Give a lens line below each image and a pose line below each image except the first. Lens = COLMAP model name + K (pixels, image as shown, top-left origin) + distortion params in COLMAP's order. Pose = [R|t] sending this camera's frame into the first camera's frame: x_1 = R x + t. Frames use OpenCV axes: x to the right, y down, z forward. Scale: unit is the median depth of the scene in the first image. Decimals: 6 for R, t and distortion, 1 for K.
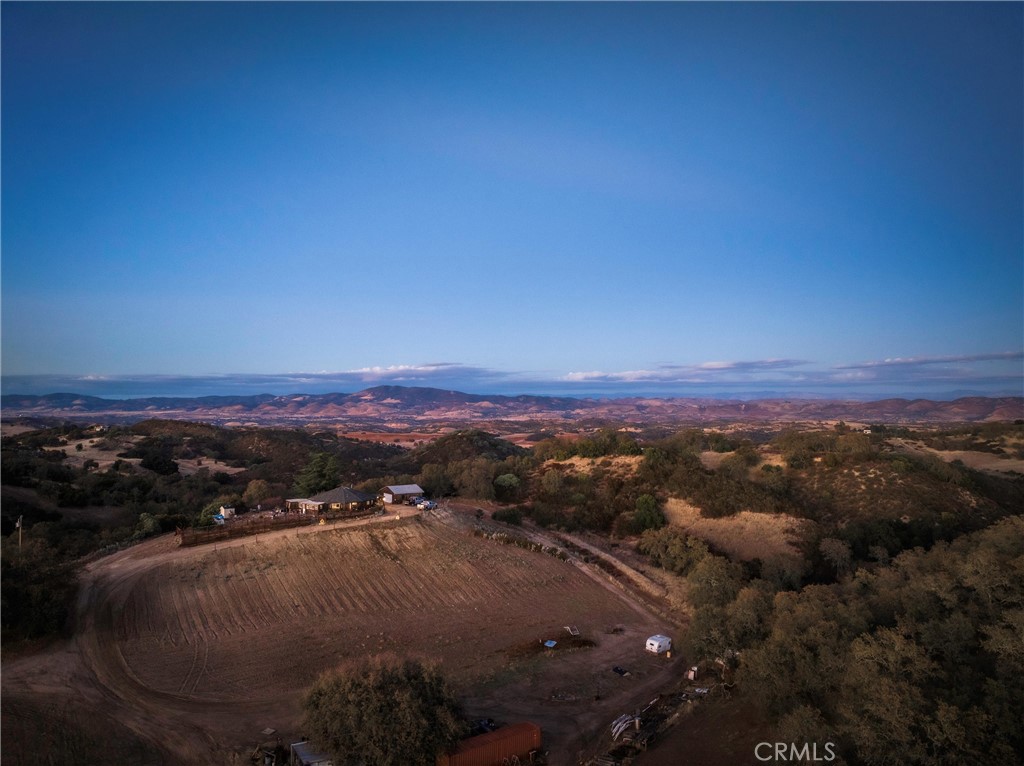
lens RADIAL K [[725.9, 0, 518.3], [0, 725.9, 384.7], [0, 0, 1]] dist [-0.030588, 0.016473]
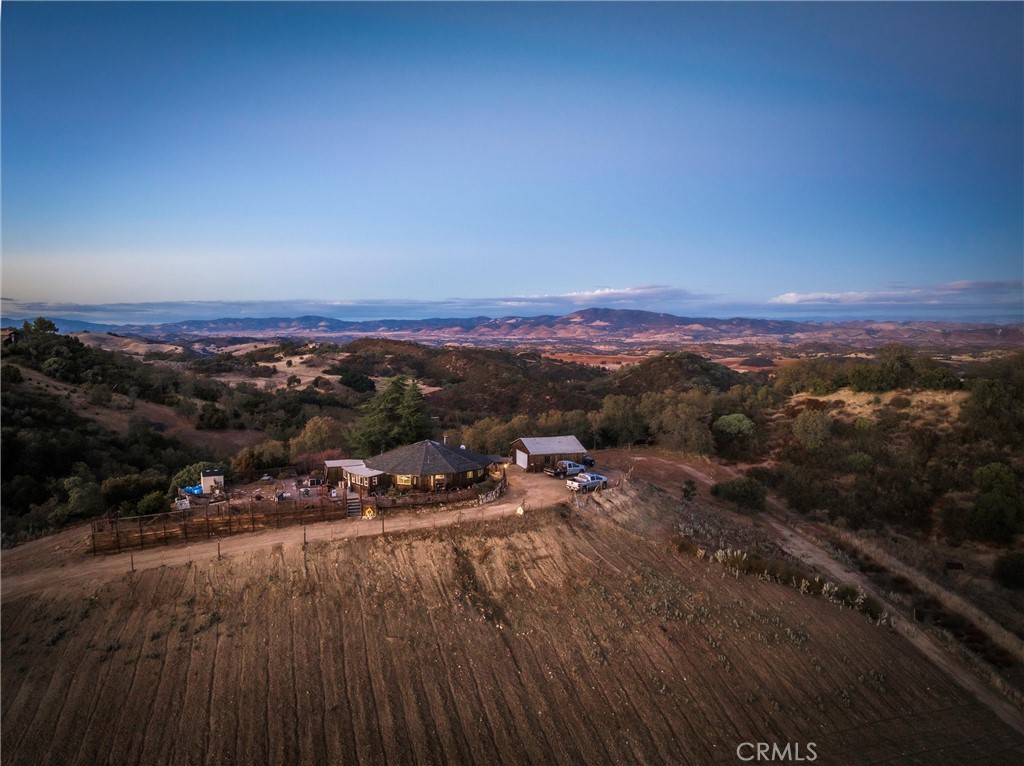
lens RADIAL K [[725.9, 0, 512.1], [0, 725.9, 372.9], [0, 0, 1]] dist [-0.030588, 0.016473]
pose [[0.957106, 0.022334, -0.288875, -0.018626], [0.003849, 0.995957, 0.089754, 0.027389], [0.289711, -0.087016, 0.953150, 0.323169]]
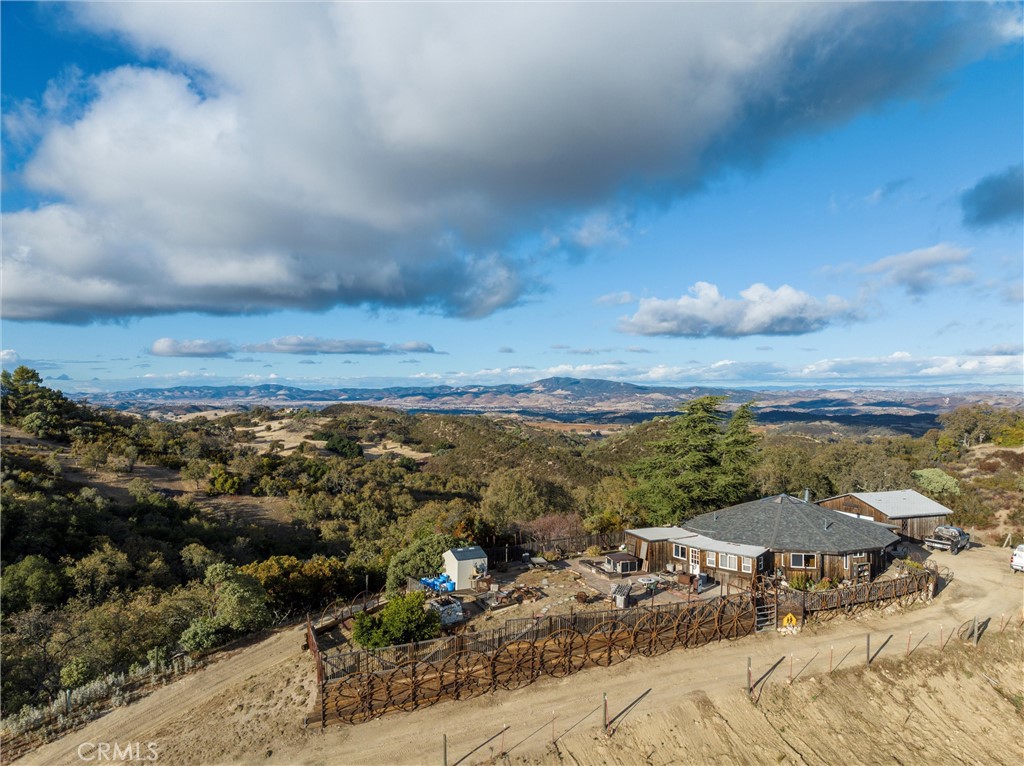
lens RADIAL K [[725.9, 0, 512.5], [0, 725.9, 377.4], [0, 0, 1]] dist [-0.030588, 0.016473]
pose [[0.971046, -0.001097, -0.238888, -0.179232], [0.001490, 0.999998, 0.001464, 0.054162], [0.238886, -0.001777, 0.971046, 0.407434]]
